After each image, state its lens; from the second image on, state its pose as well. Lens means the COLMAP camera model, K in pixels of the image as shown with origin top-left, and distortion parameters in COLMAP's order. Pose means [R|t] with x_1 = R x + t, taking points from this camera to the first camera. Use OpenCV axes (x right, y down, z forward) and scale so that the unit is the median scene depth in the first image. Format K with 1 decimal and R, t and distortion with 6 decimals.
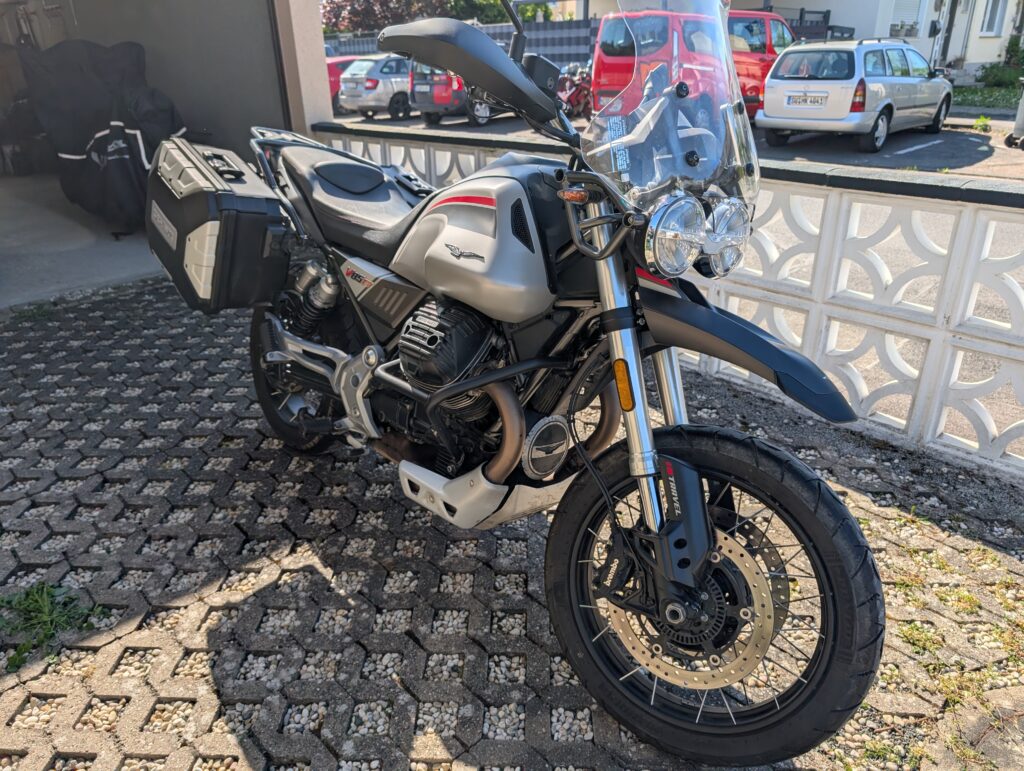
lens RADIAL K [[735.1, 0, 512.0], [0, 735.1, 385.5], [0, 0, 1]] dist [-0.026536, -0.000495]
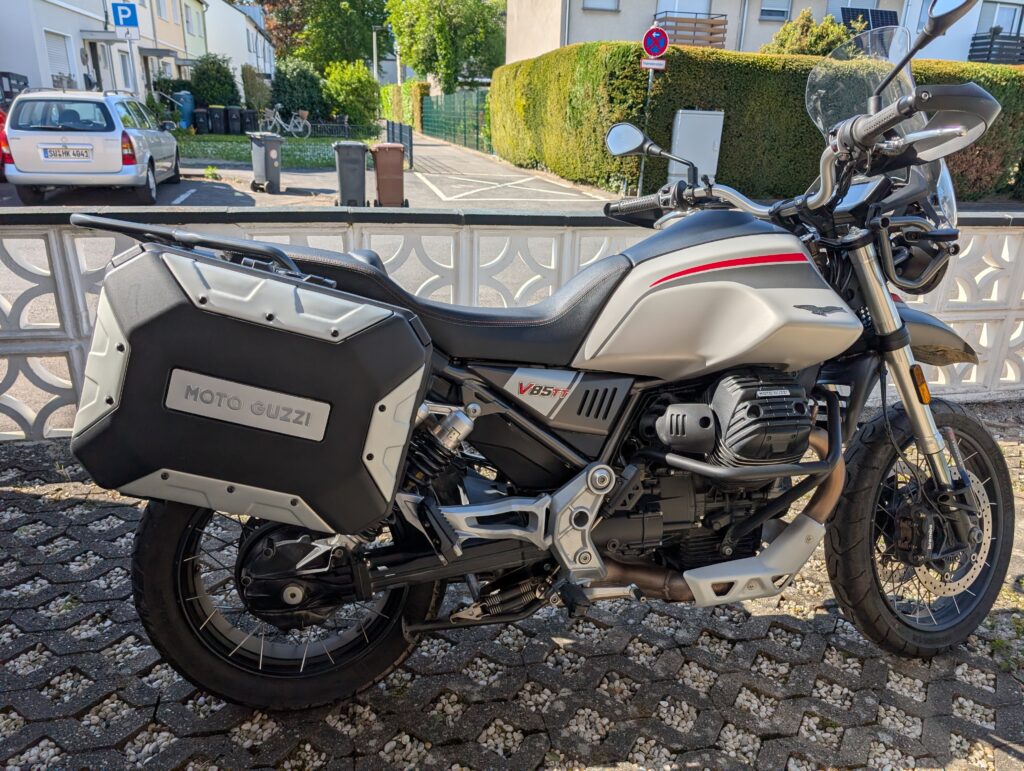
lens RADIAL K [[735.1, 0, 512.0], [0, 735.1, 385.5], [0, 0, 1]] dist [-0.026536, -0.000495]
pose [[0.506704, -0.249507, 0.825226, -0.140833], [0.299939, 0.948426, 0.102589, -0.040125], [-0.808262, 0.195535, 0.555408, 0.098685]]
